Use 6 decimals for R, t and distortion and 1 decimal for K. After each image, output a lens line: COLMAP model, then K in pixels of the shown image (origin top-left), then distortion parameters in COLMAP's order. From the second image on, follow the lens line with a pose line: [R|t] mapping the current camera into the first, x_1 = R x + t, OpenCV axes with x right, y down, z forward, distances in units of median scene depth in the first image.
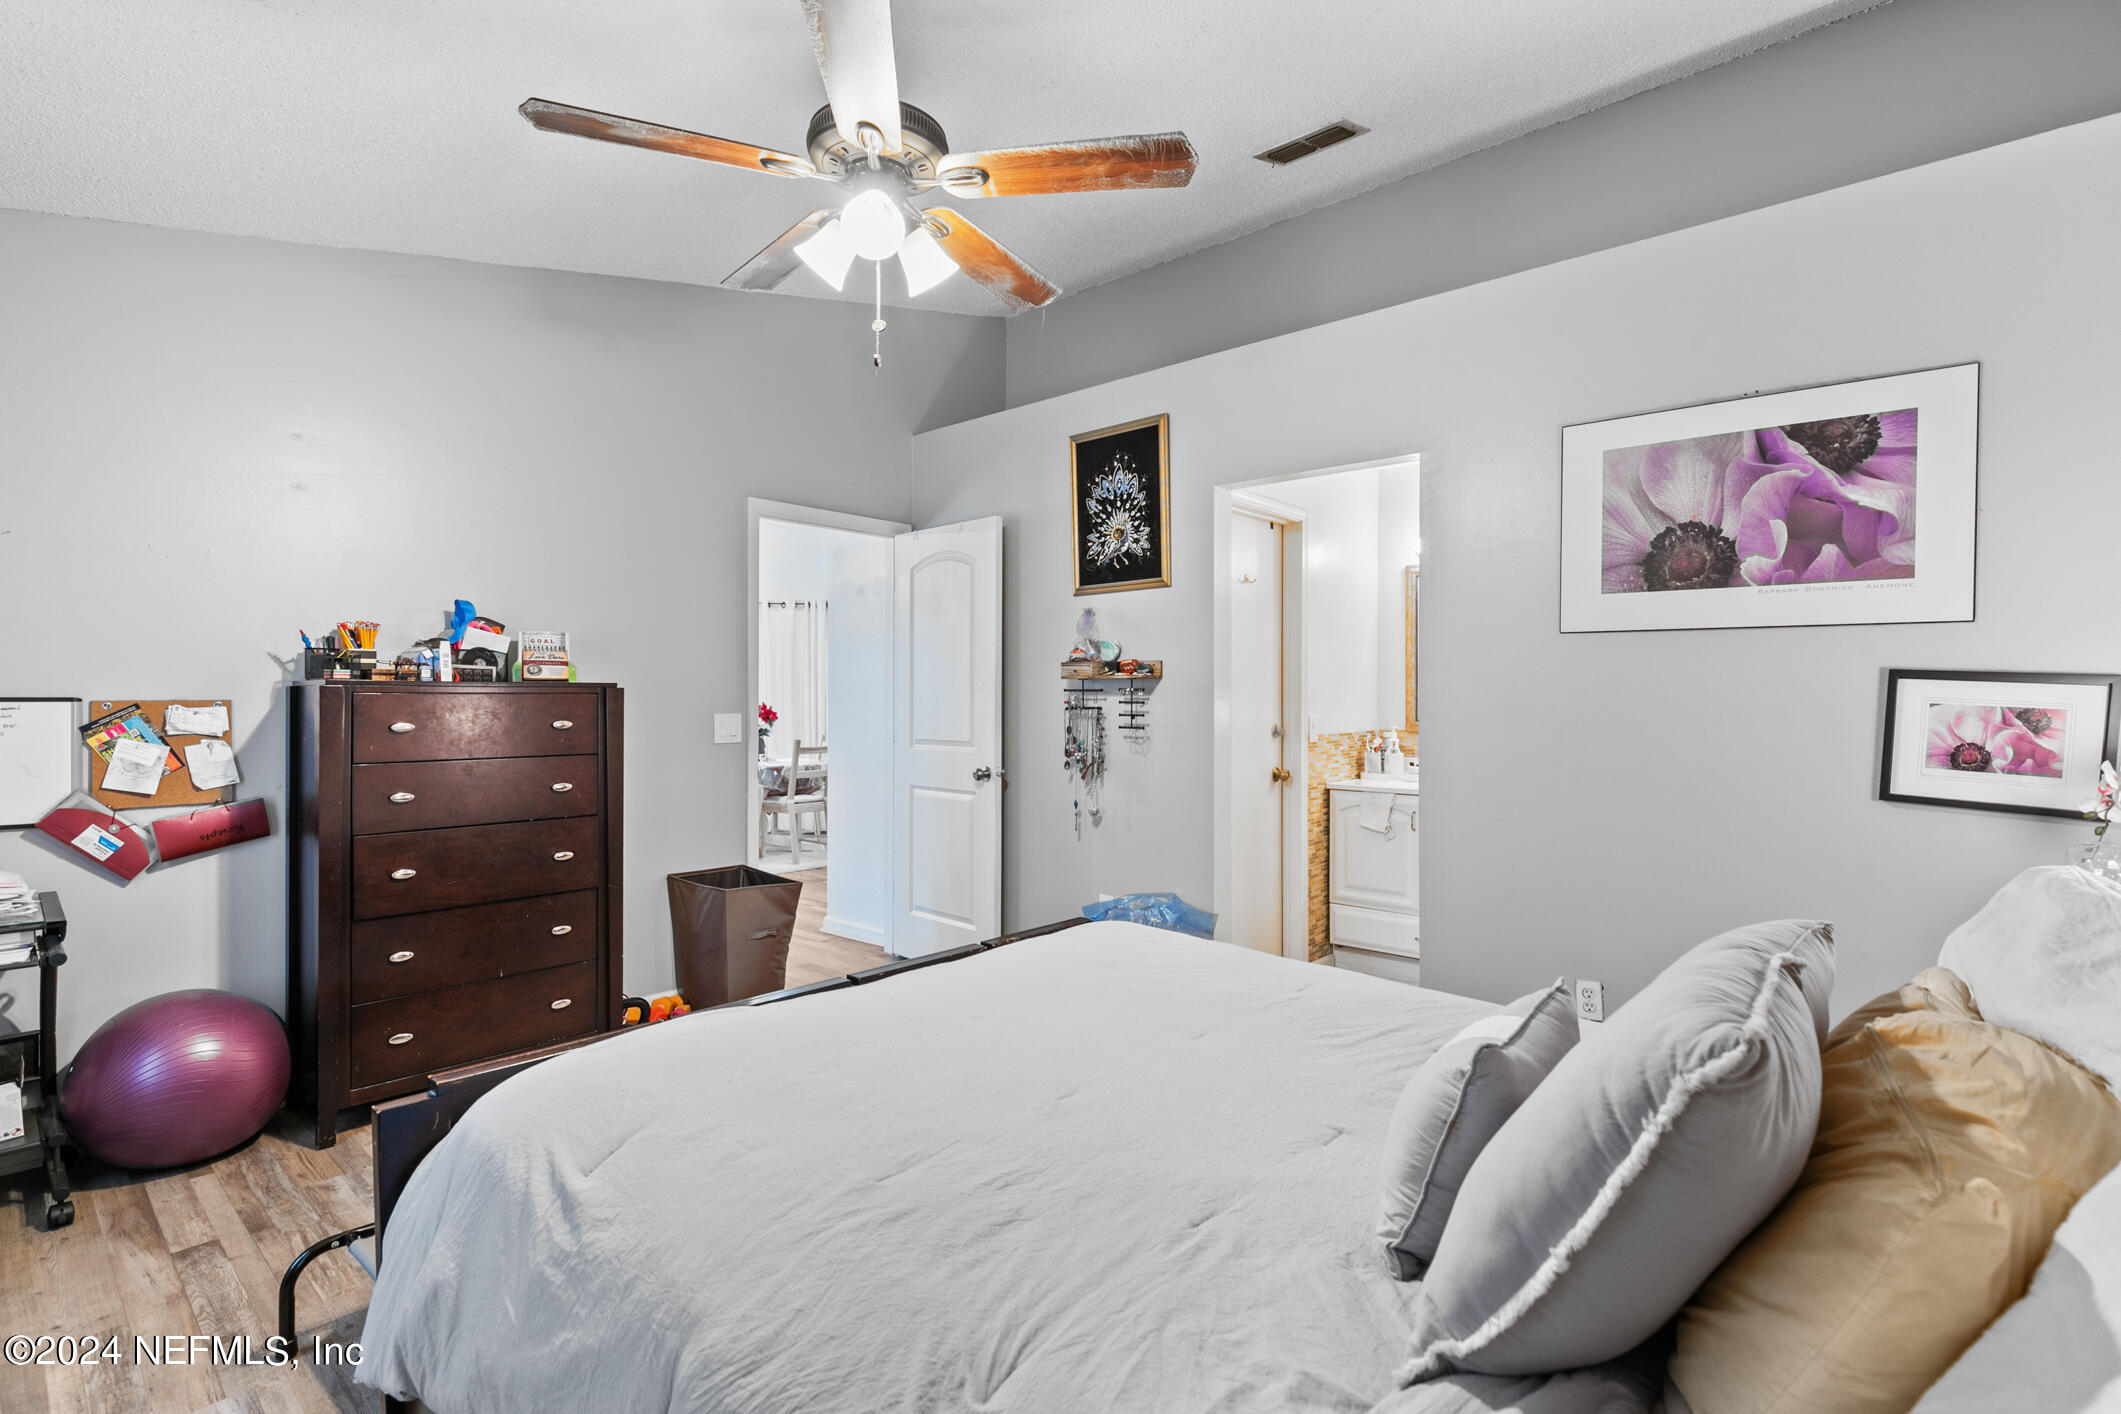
lens RADIAL K [[999.4, 0, 1066.3], [0, 999.4, 701.6], [0, 0, 1]] dist [0.001055, 0.000793]
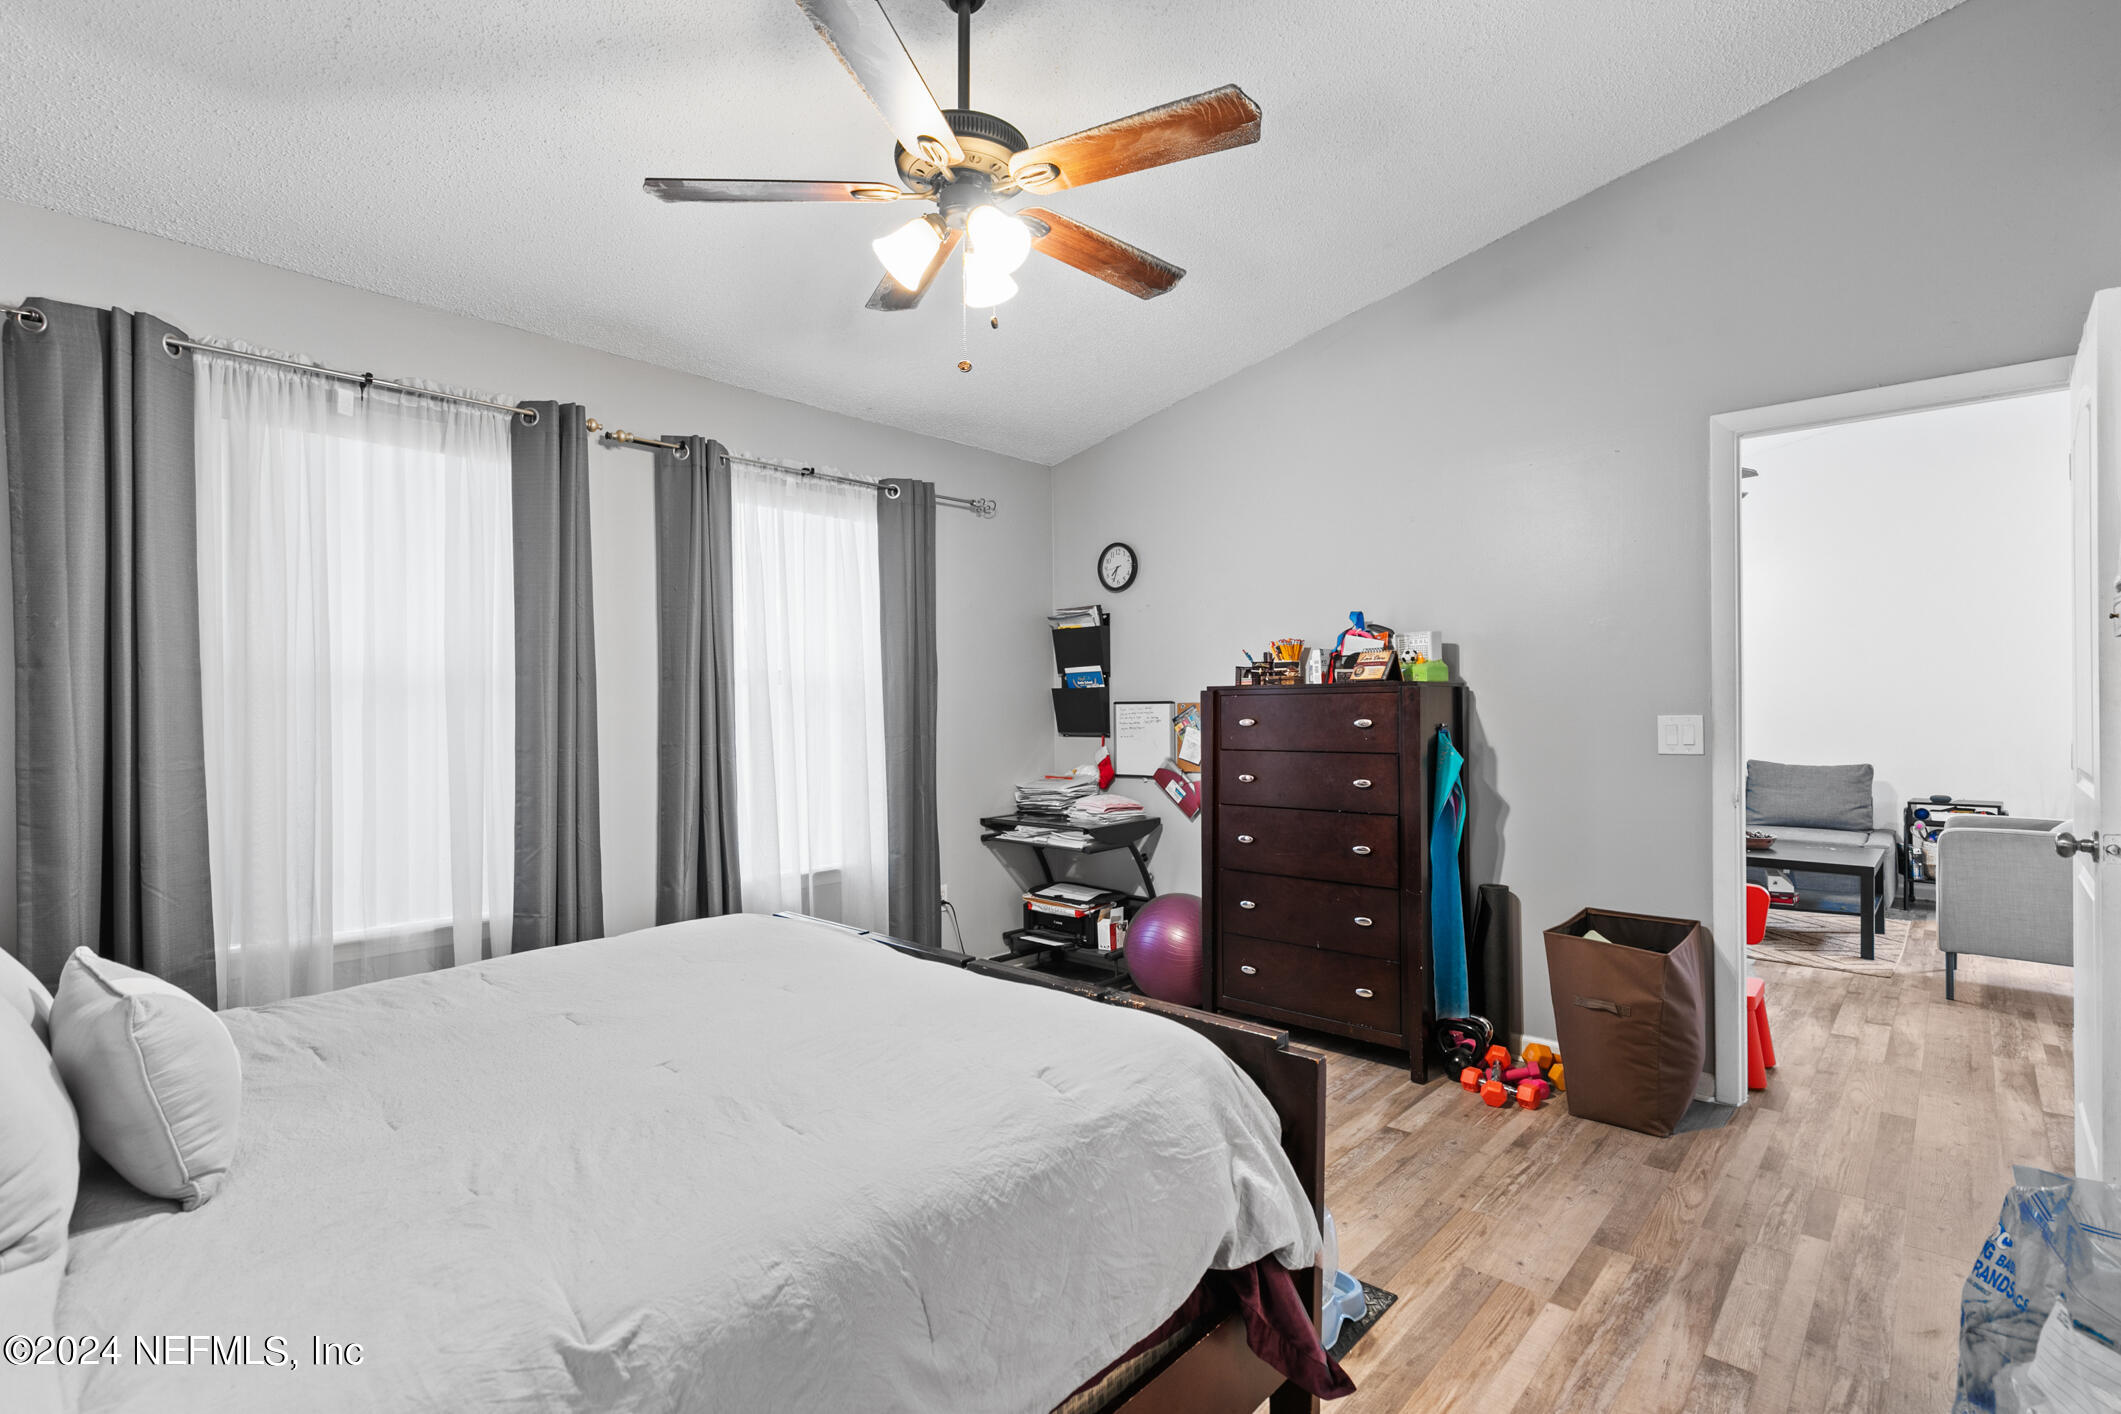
lens RADIAL K [[999.4, 0, 1066.3], [0, 999.4, 701.6], [0, 0, 1]] dist [0.001055, 0.000793]
pose [[0.003249, -0.002859, -0.999991, 0.634048], [0.017515, 0.999843, -0.002801, -0.002156], [0.999841, -0.017506, 0.003299, 0.808441]]
